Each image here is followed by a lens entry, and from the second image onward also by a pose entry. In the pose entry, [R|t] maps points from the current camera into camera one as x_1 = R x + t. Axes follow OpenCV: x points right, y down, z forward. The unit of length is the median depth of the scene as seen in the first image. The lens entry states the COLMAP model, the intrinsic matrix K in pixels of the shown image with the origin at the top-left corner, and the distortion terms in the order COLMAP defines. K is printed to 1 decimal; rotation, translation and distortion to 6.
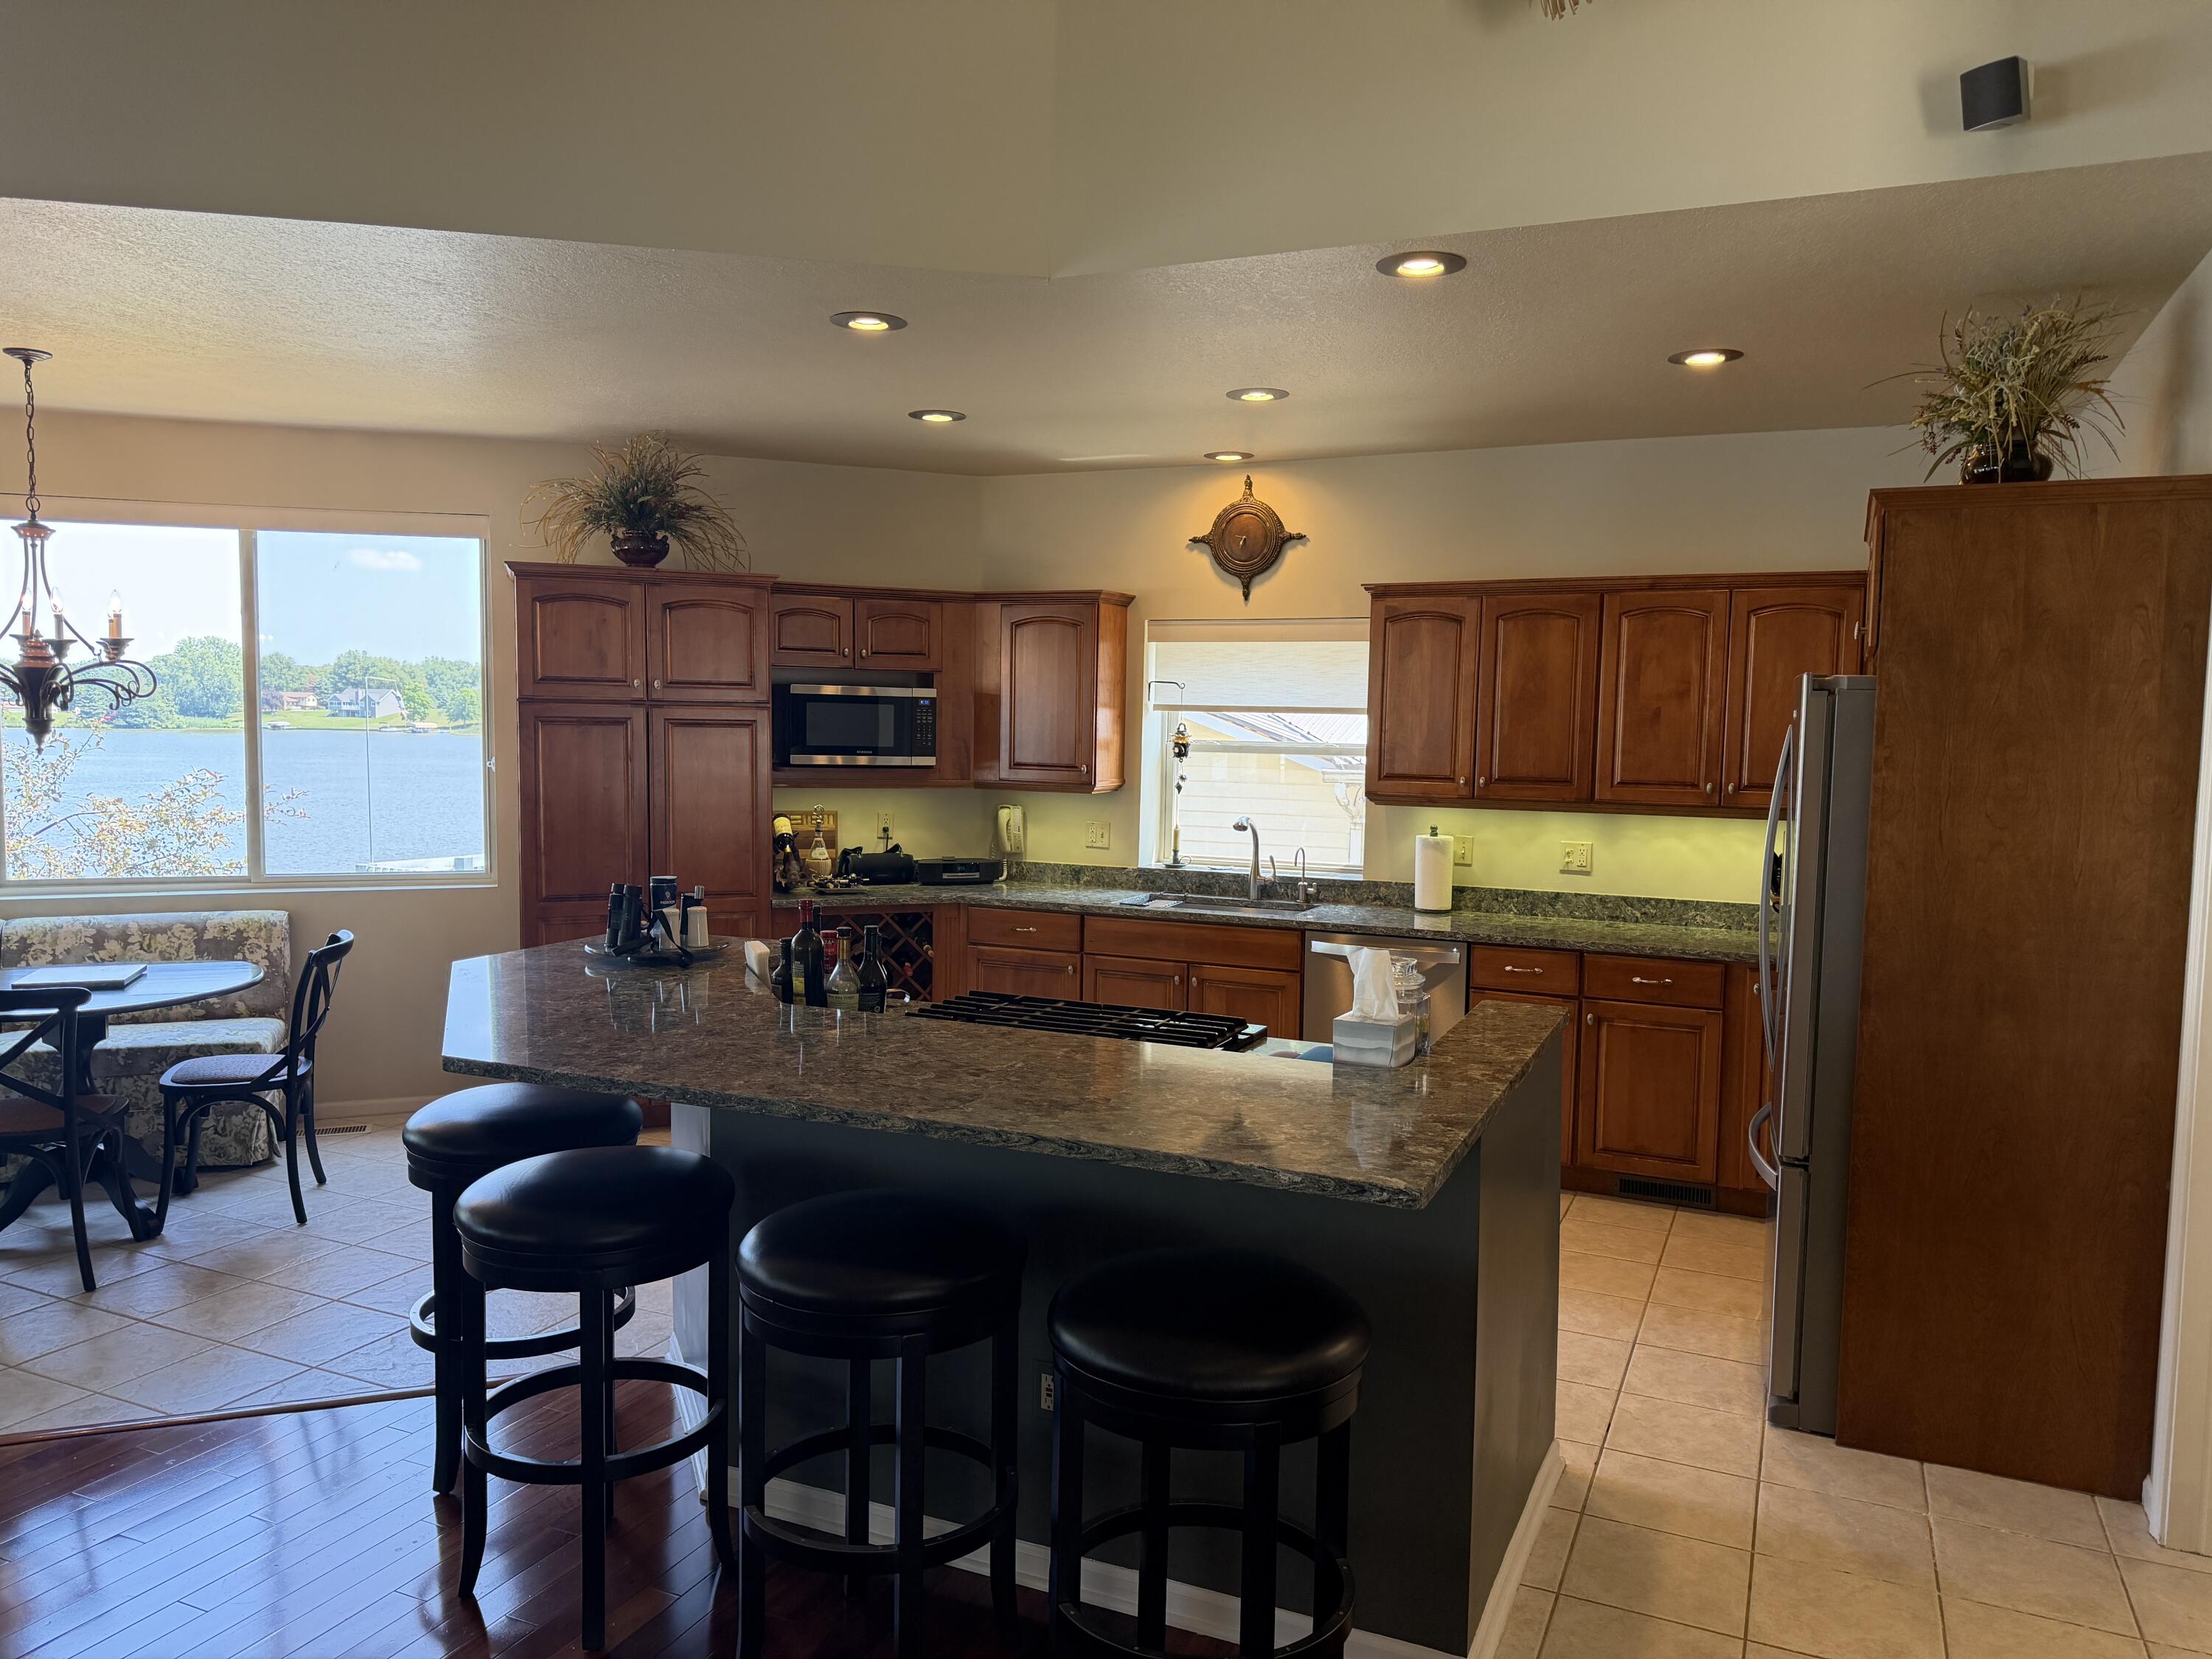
lens RADIAL K [[1535.5, 0, 1114.4], [0, 1535.5, 830.6], [0, 0, 1]] dist [0.083617, -0.103038]
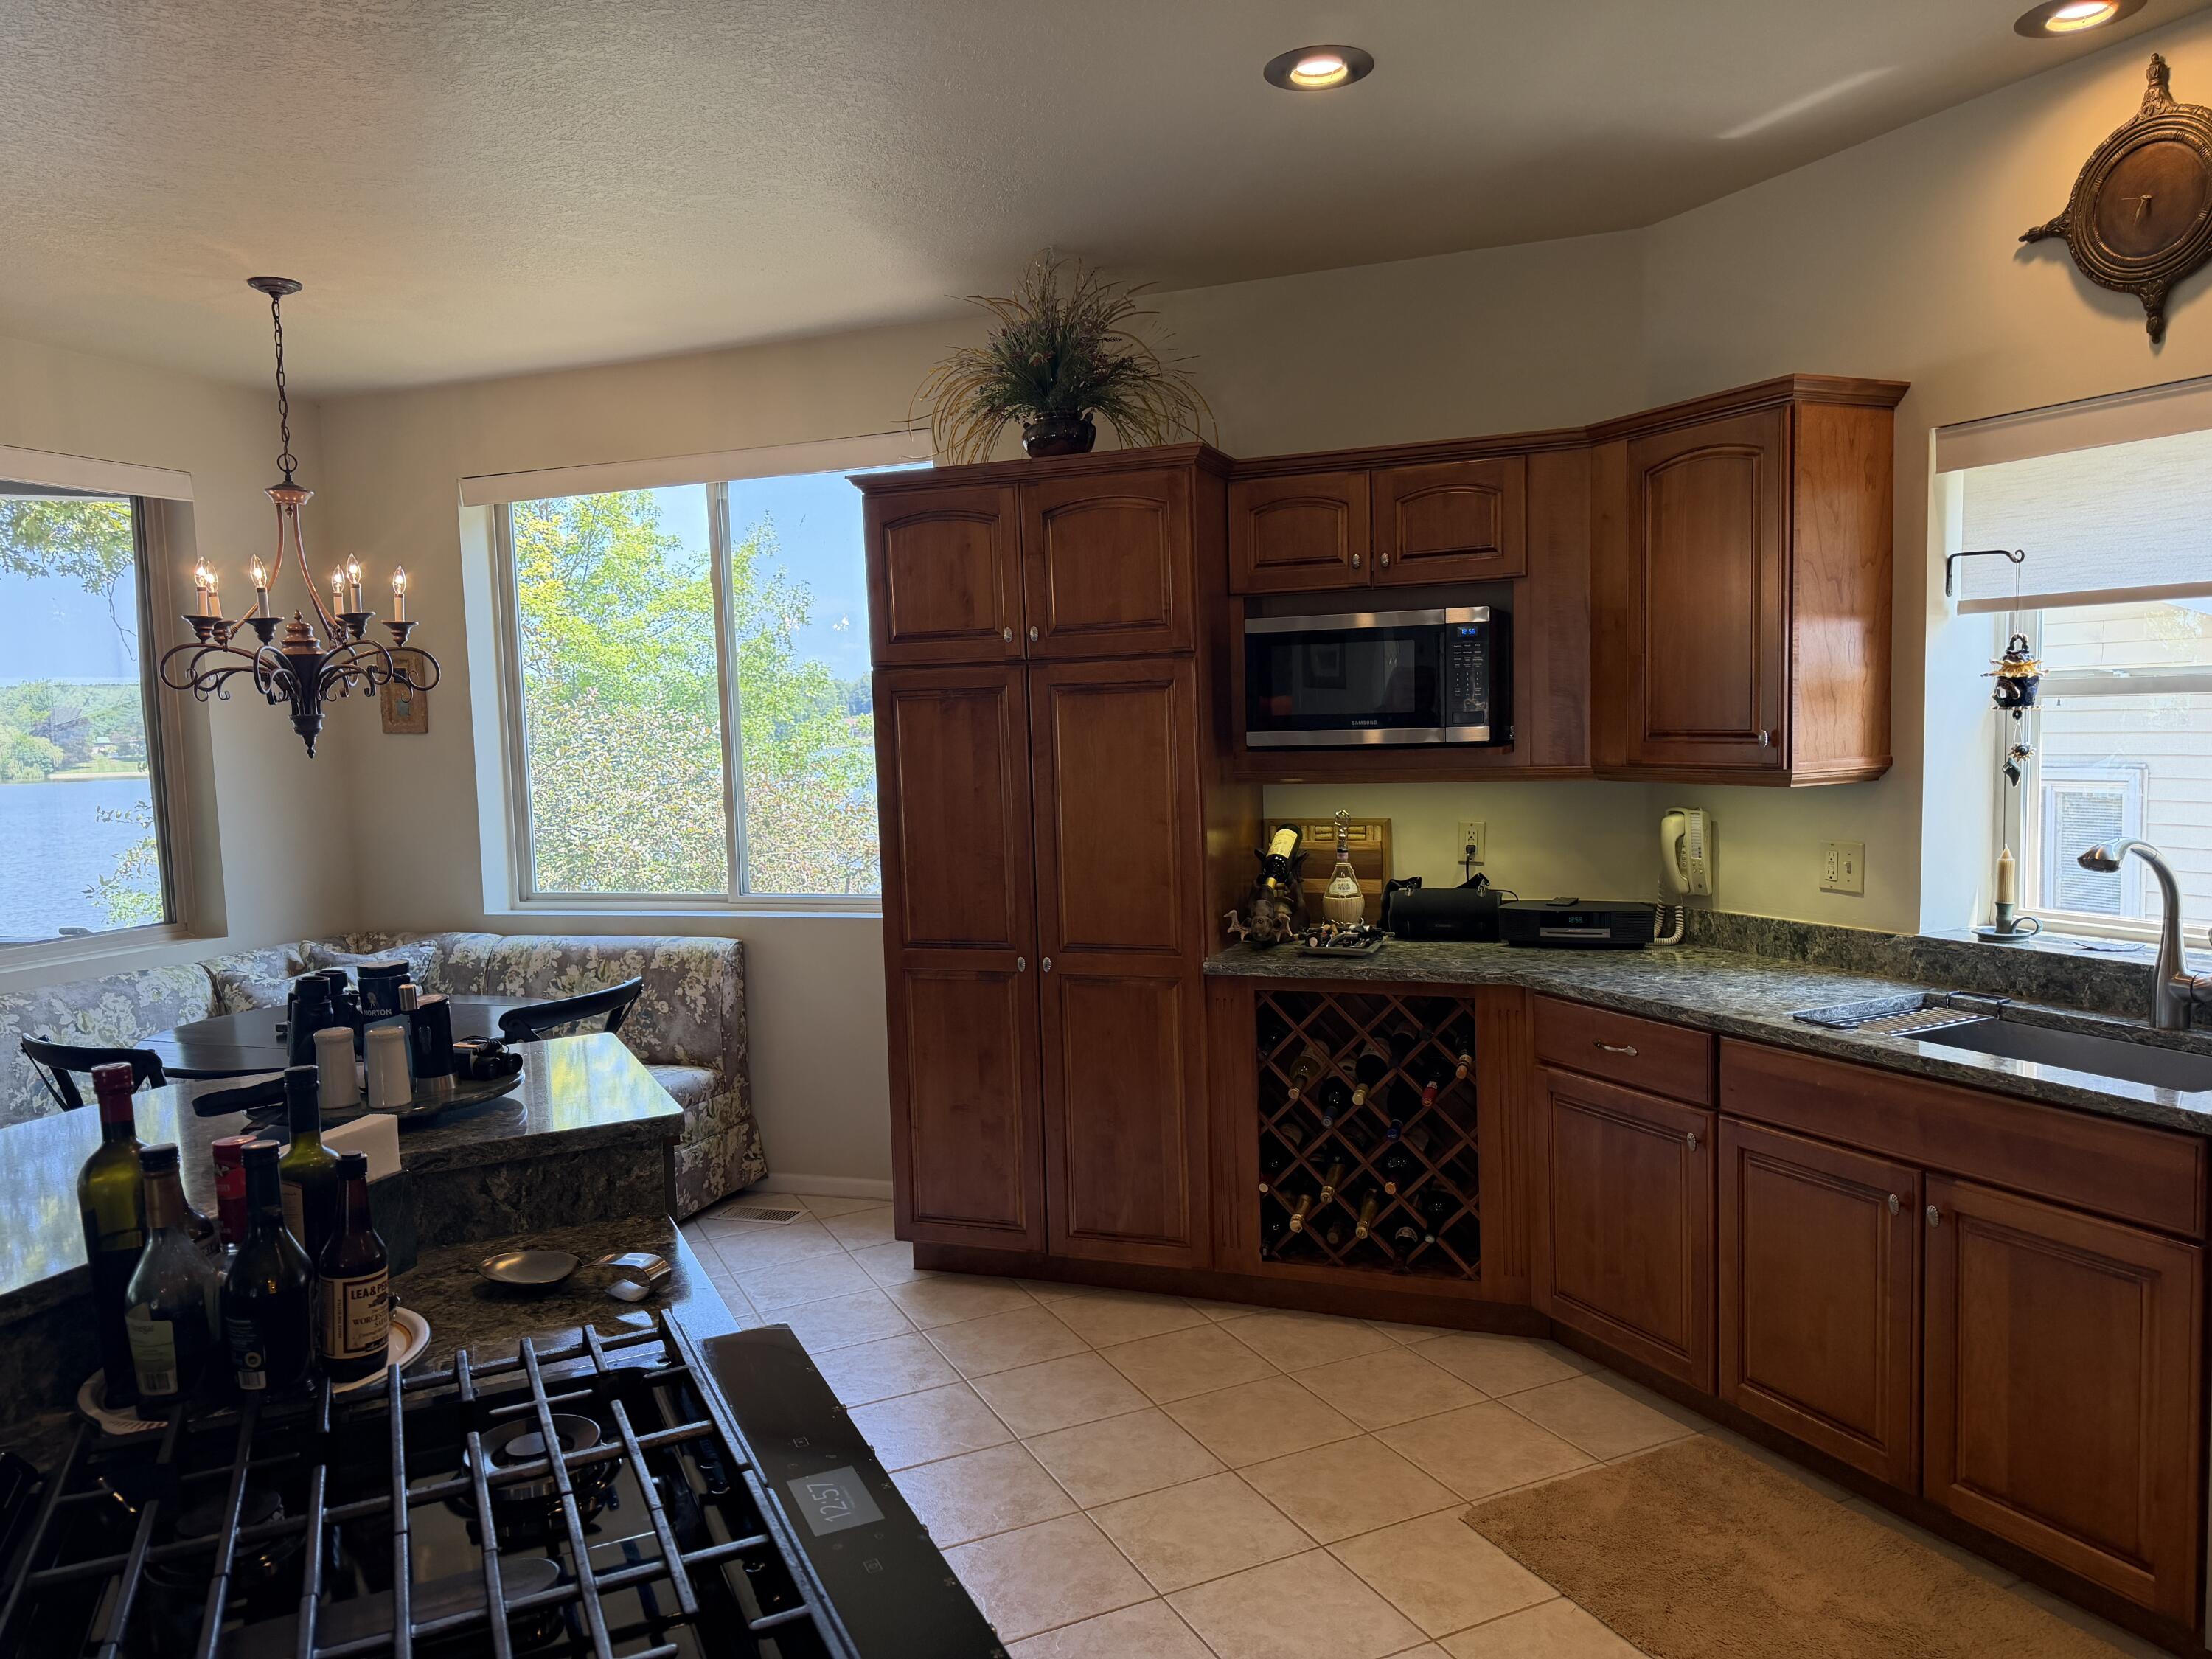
lens RADIAL K [[1535.5, 0, 1114.4], [0, 1535.5, 830.6], [0, 0, 1]] dist [0.083617, -0.103038]
pose [[0.762167, 0.007709, -0.647334, 0.148157], [-0.004198, 0.999967, 0.006965, -0.012453], [0.647367, -0.002591, 0.762174, 0.469845]]
